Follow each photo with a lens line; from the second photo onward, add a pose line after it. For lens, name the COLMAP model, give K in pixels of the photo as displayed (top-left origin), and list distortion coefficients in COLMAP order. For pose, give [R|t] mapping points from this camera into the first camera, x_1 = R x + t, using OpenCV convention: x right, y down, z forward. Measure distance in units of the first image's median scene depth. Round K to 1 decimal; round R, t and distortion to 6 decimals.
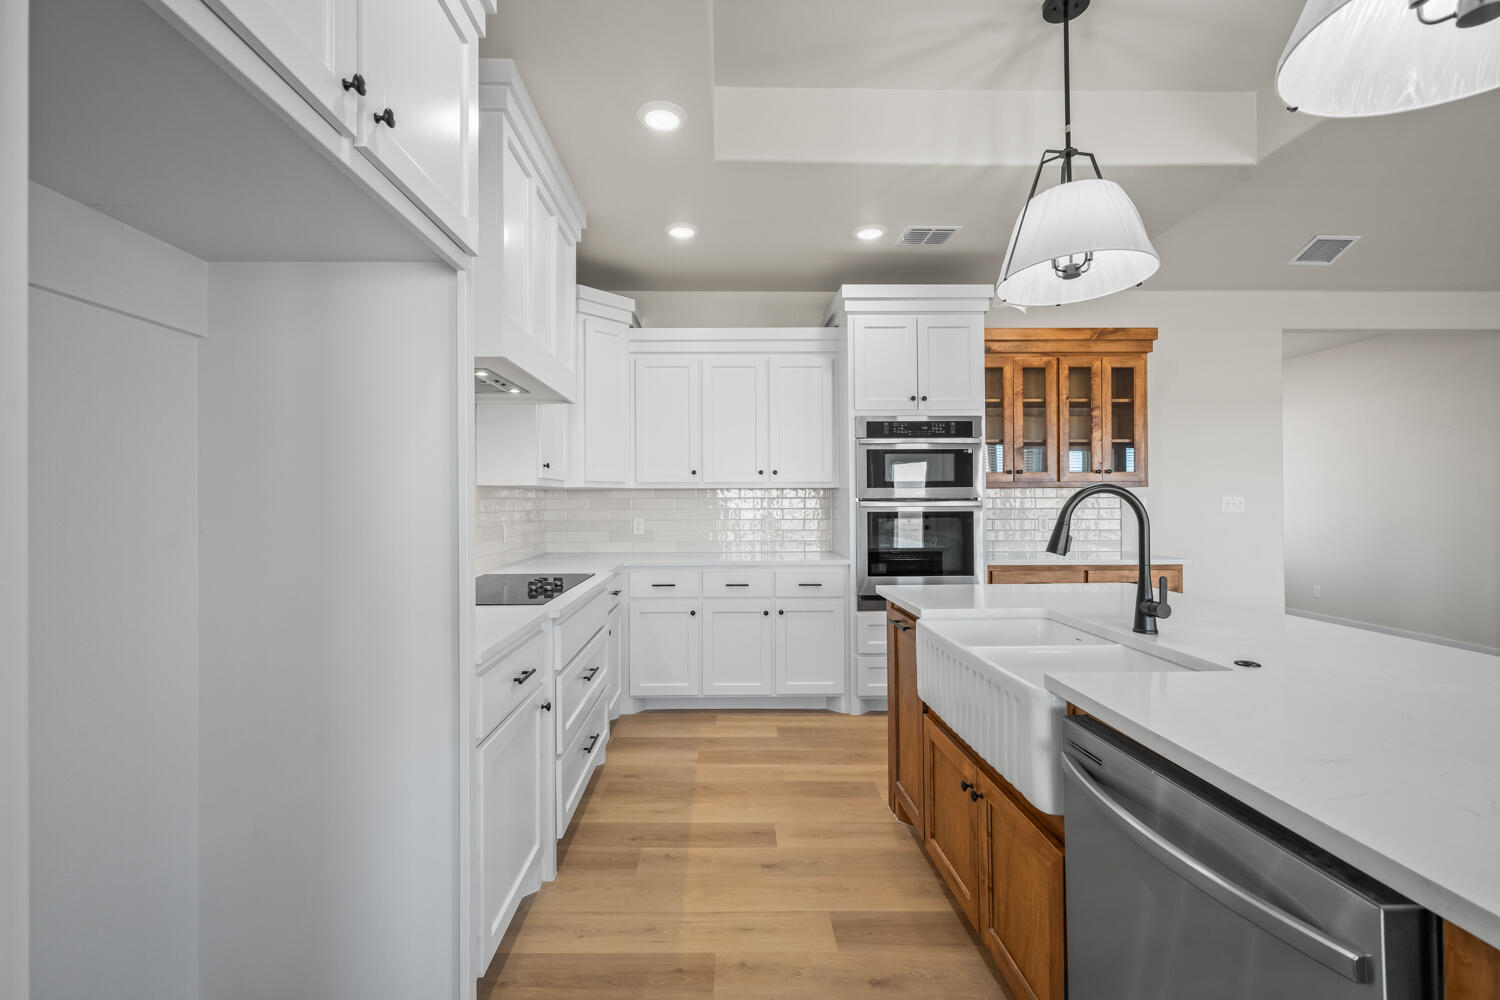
lens RADIAL K [[650.0, 0, 722.7], [0, 650.0, 492.1], [0, 0, 1]] dist [0.000065, -0.000378]
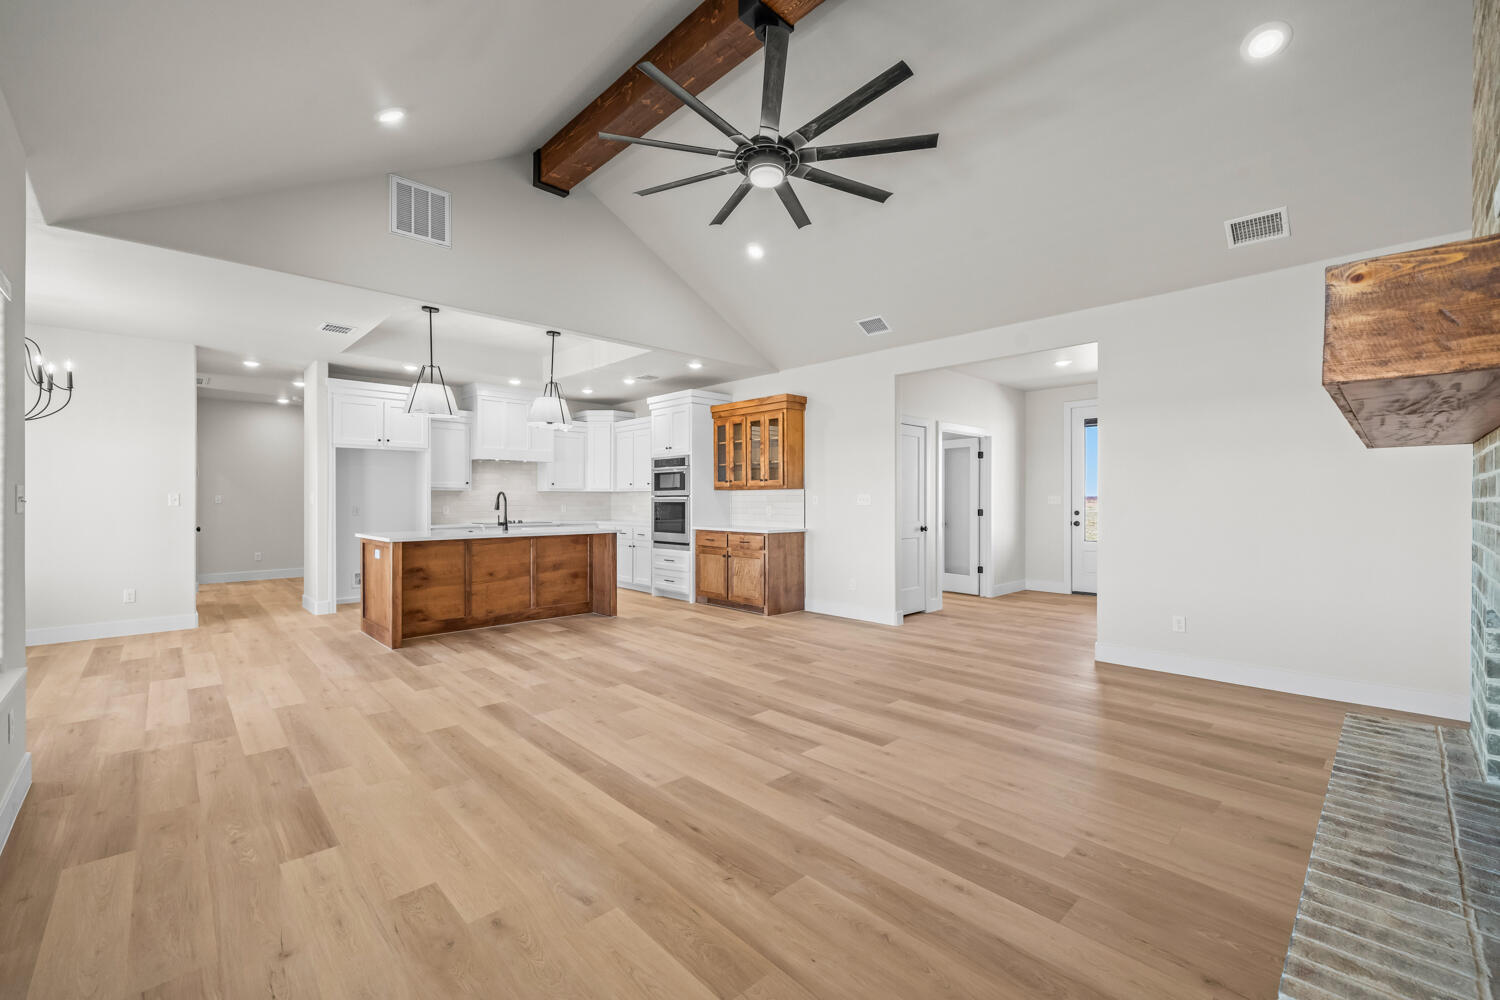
lens RADIAL K [[659.3, 0, 744.5], [0, 659.3, 495.4], [0, 0, 1]] dist [-0.033782, 0.000479]
pose [[0.658580, -0.001975, -0.752508, 2.047544], [-0.001621, 0.999991, -0.004043, 0.017157], [0.752509, 0.003883, 0.658571, -0.209387]]
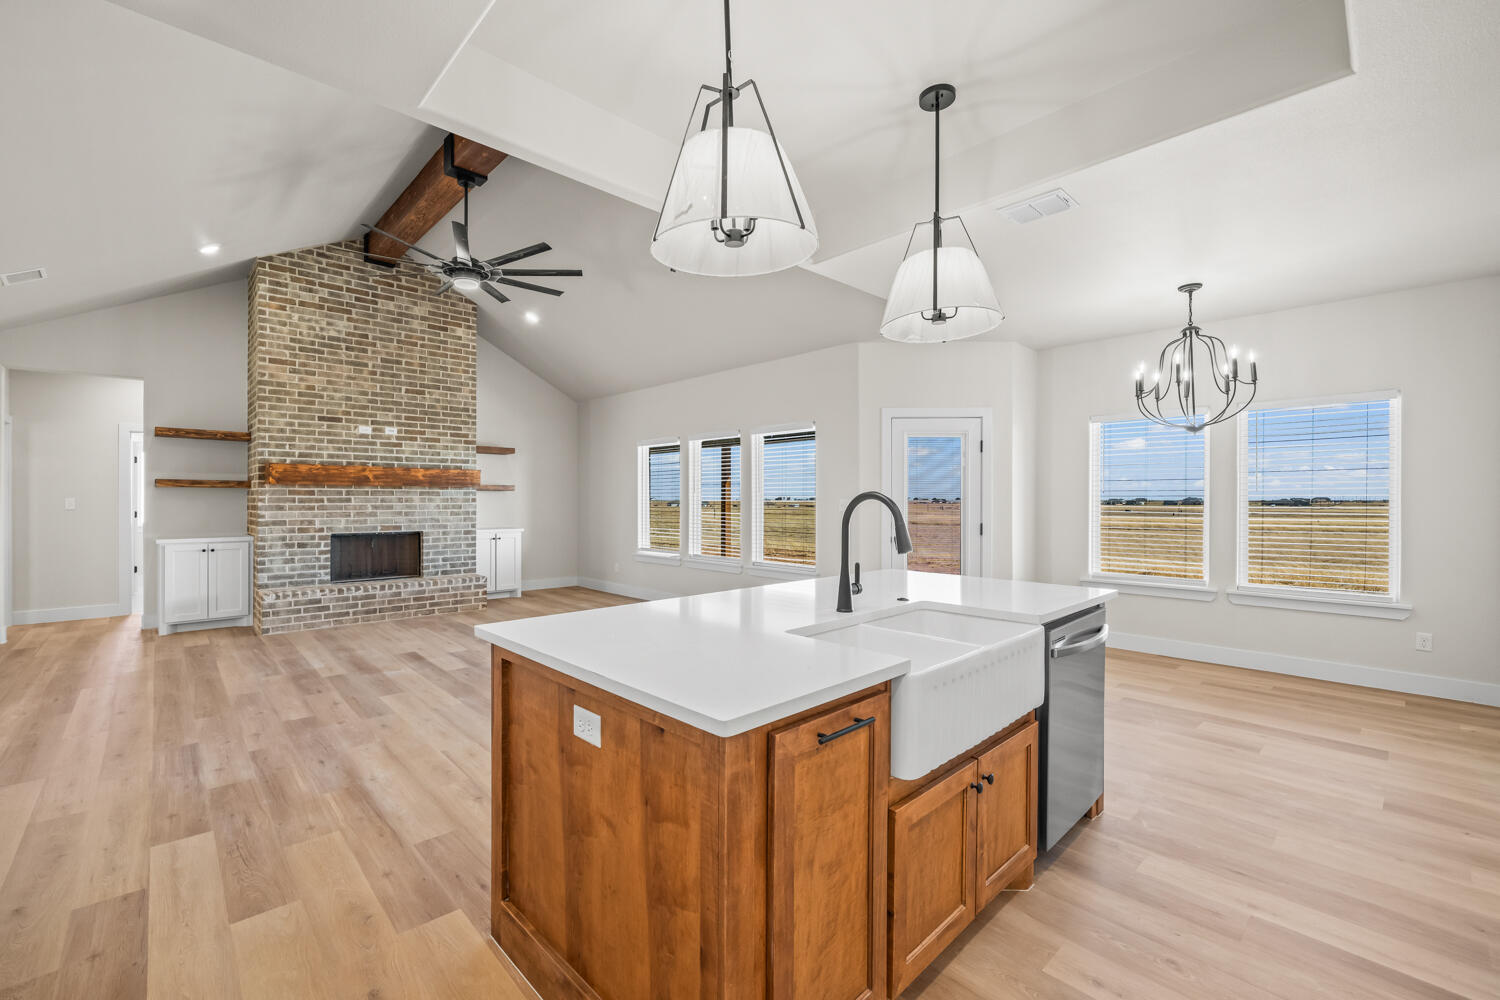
lens RADIAL K [[614.6, 0, 750.2], [0, 614.6, 498.7], [0, 0, 1]] dist [0.001676, 0.000198]
pose [[-0.681452, 0.001777, 0.731861, -0.042995], [-0.009082, 0.999900, -0.010884, 0.006371], [-0.731806, -0.014064, -0.681368, 0.909558]]
